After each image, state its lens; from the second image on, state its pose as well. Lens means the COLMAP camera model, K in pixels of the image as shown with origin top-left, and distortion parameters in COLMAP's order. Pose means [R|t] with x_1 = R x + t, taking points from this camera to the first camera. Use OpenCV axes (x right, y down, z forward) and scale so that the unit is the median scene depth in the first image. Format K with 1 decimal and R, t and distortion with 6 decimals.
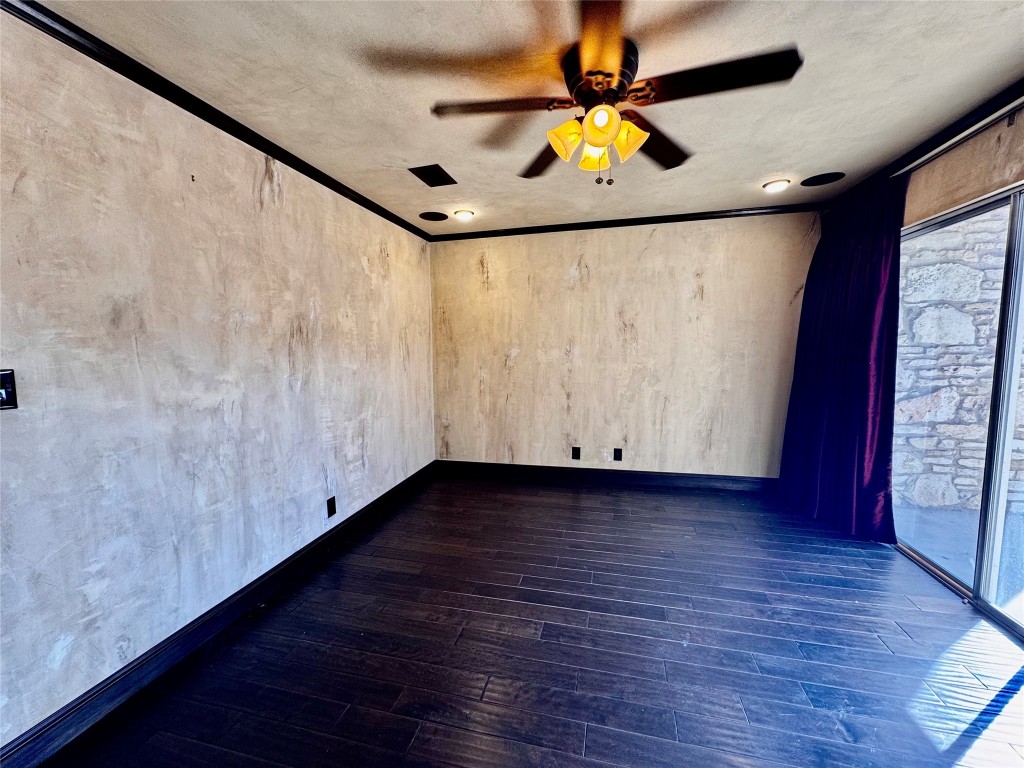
lens RADIAL K [[408.6, 0, 511.8], [0, 408.6, 384.3], [0, 0, 1]] dist [0.000217, -0.000305]
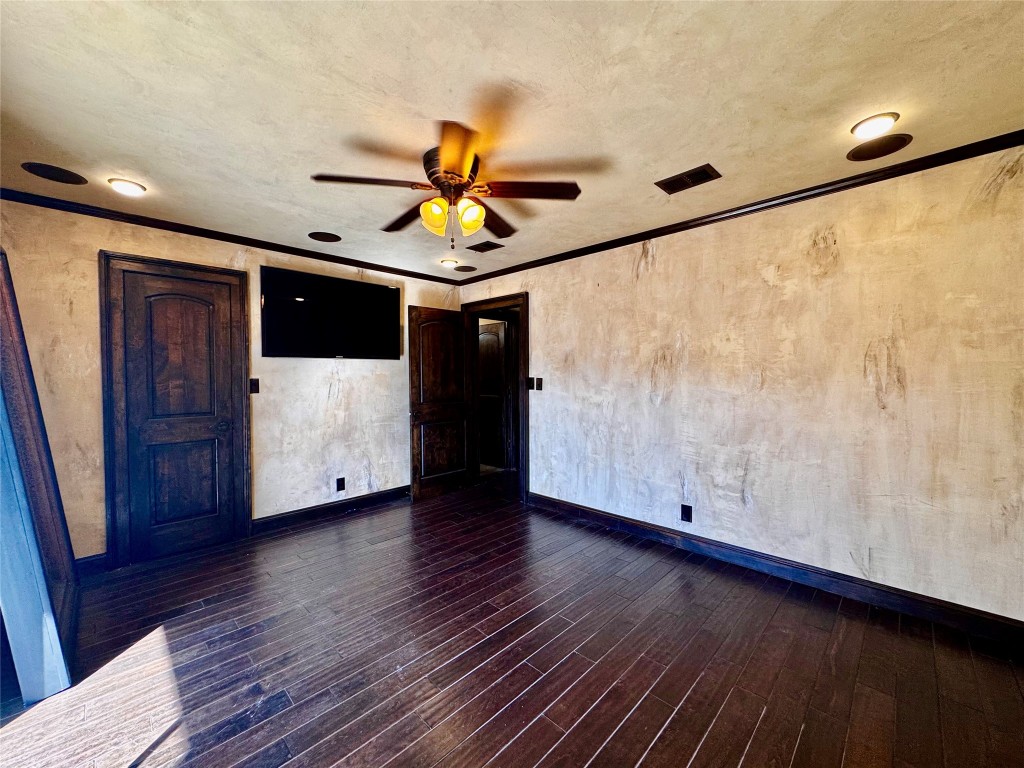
lens RADIAL K [[408.6, 0, 514.0], [0, 408.6, 385.3], [0, 0, 1]] dist [0.000217, -0.000305]
pose [[-0.510946, 0.042409, -0.858566, 0.694976], [-0.068286, 0.993623, 0.089719, -0.108299], [0.856896, 0.104469, -0.504792, 1.046180]]
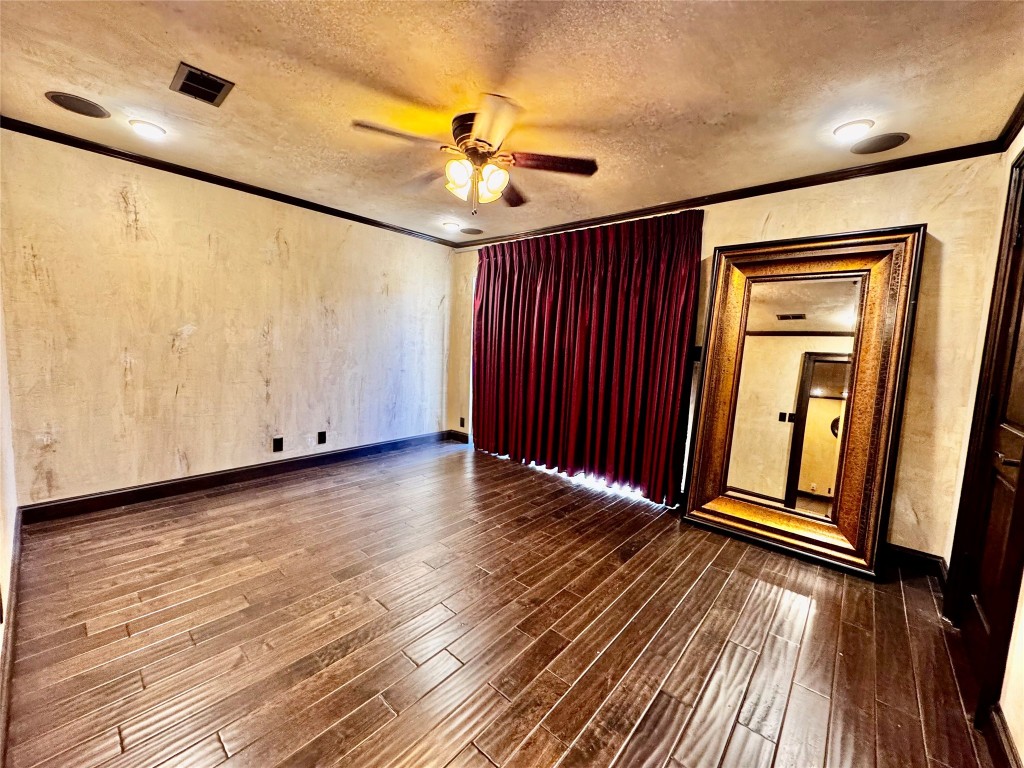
lens RADIAL K [[408.6, 0, 515.8], [0, 408.6, 381.4], [0, 0, 1]] dist [0.000217, -0.000305]
pose [[0.446391, -0.050957, 0.893386, -0.558382], [0.040239, 0.998510, 0.036848, 0.019862], [-0.893933, 0.019501, 0.447776, 0.149026]]
